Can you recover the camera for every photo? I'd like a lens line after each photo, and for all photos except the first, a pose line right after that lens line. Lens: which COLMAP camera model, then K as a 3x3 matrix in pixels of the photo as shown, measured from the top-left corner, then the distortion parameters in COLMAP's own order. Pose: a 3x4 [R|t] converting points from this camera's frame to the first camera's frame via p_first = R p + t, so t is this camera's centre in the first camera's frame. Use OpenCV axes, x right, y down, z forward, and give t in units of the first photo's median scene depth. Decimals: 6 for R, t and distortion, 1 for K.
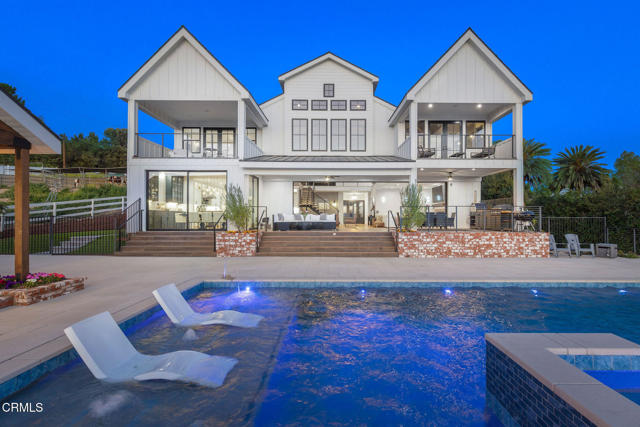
lens RADIAL K [[294.0, 0, 335.3], [0, 294.0, 219.0], [0, 0, 1]] dist [-0.000952, -0.000337]
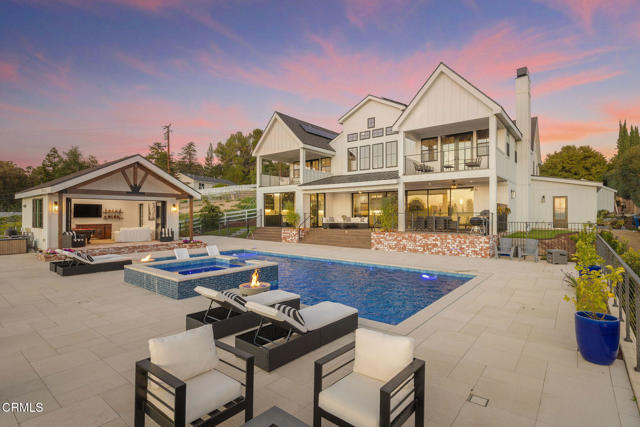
lens RADIAL K [[322.7, 0, 322.3], [0, 322.7, 219.3], [0, 0, 1]] dist [0.000331, -0.000420]
pose [[0.770180, 0.007724, -0.637780, 1.015135], [-0.008134, 0.999964, 0.002288, -0.015038], [0.637775, 0.003426, 0.770215, -0.341074]]
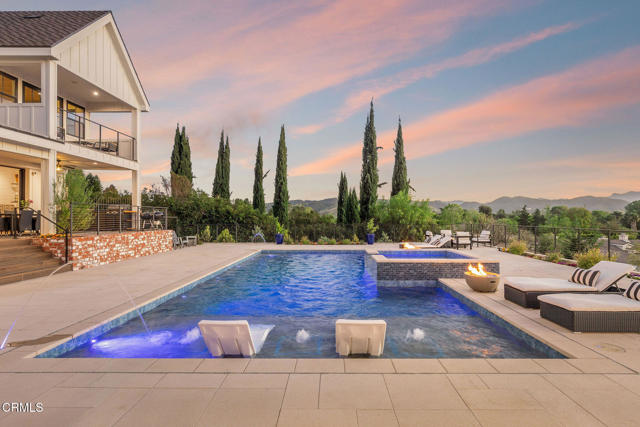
lens RADIAL K [[322.7, 0, 322.6], [0, 322.7, 217.3], [0, 0, 1]] dist [0.000331, -0.000420]
pose [[0.032016, -0.002641, 0.999484, -0.581935], [0.005275, 0.999983, 0.002473, -0.003949], [-0.999473, 0.005193, 0.032029, 0.334916]]
